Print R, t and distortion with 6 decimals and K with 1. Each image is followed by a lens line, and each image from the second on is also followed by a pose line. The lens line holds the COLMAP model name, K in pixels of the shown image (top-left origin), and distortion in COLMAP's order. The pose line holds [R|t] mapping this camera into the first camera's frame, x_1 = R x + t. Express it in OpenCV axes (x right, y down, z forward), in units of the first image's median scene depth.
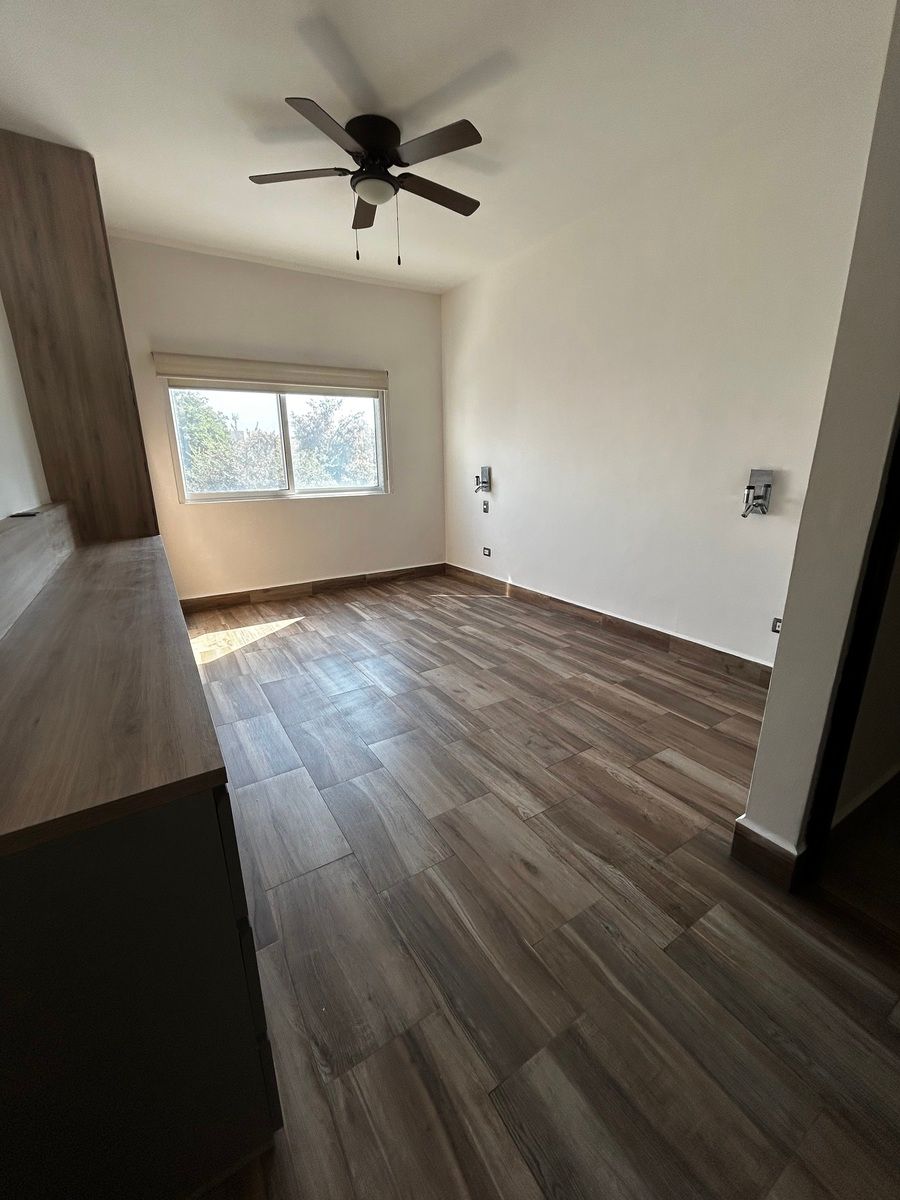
lens RADIAL K [[484.5, 0, 451.2], [0, 484.5, 592.3], [0, 0, 1]] dist [0.004838, -0.000295]
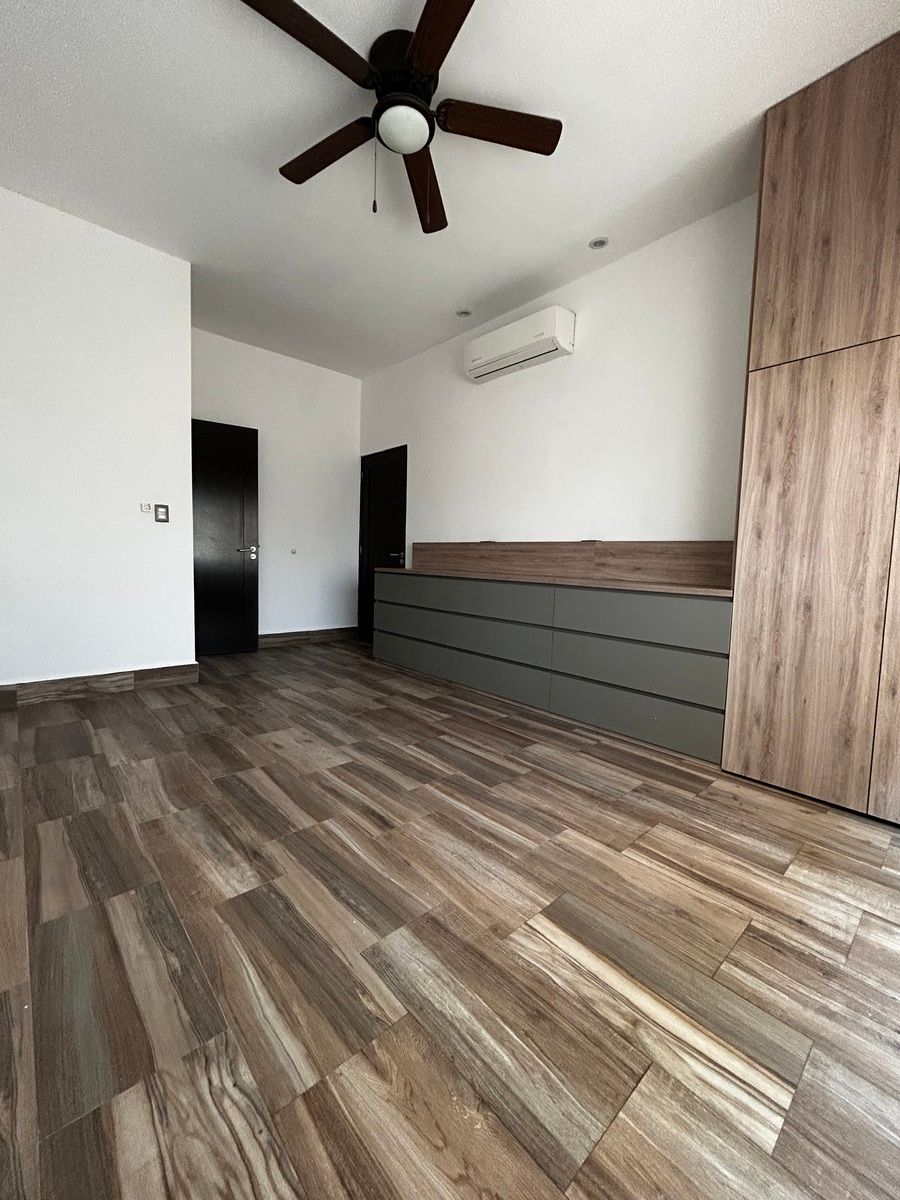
lens RADIAL K [[484.5, 0, 454.4], [0, 484.5, 599.7], [0, 0, 1]] dist [0.004838, -0.000295]
pose [[-0.982750, -0.002164, -0.184925, -0.071681], [-0.065954, 0.938283, 0.339521, -0.298161], [0.172777, 0.345861, -0.922241, 1.489614]]
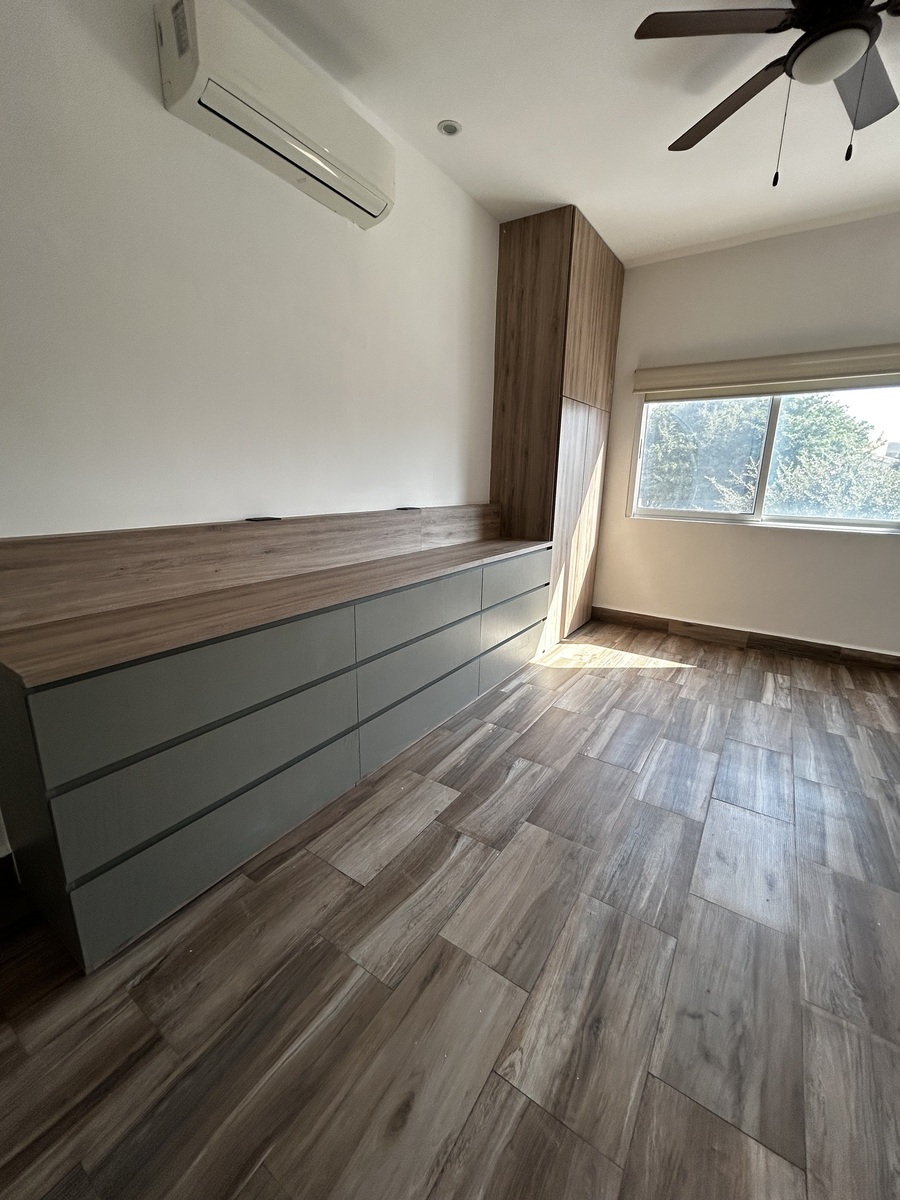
lens RADIAL K [[484.5, 0, 454.0], [0, 484.5, 595.6], [0, 0, 1]] dist [0.004838, -0.000295]
pose [[0.413409, 0.242330, -0.877707, 0.278838], [-0.263267, 0.954576, 0.139551, -0.089826], [0.871656, 0.173379, 0.458428, 0.308598]]
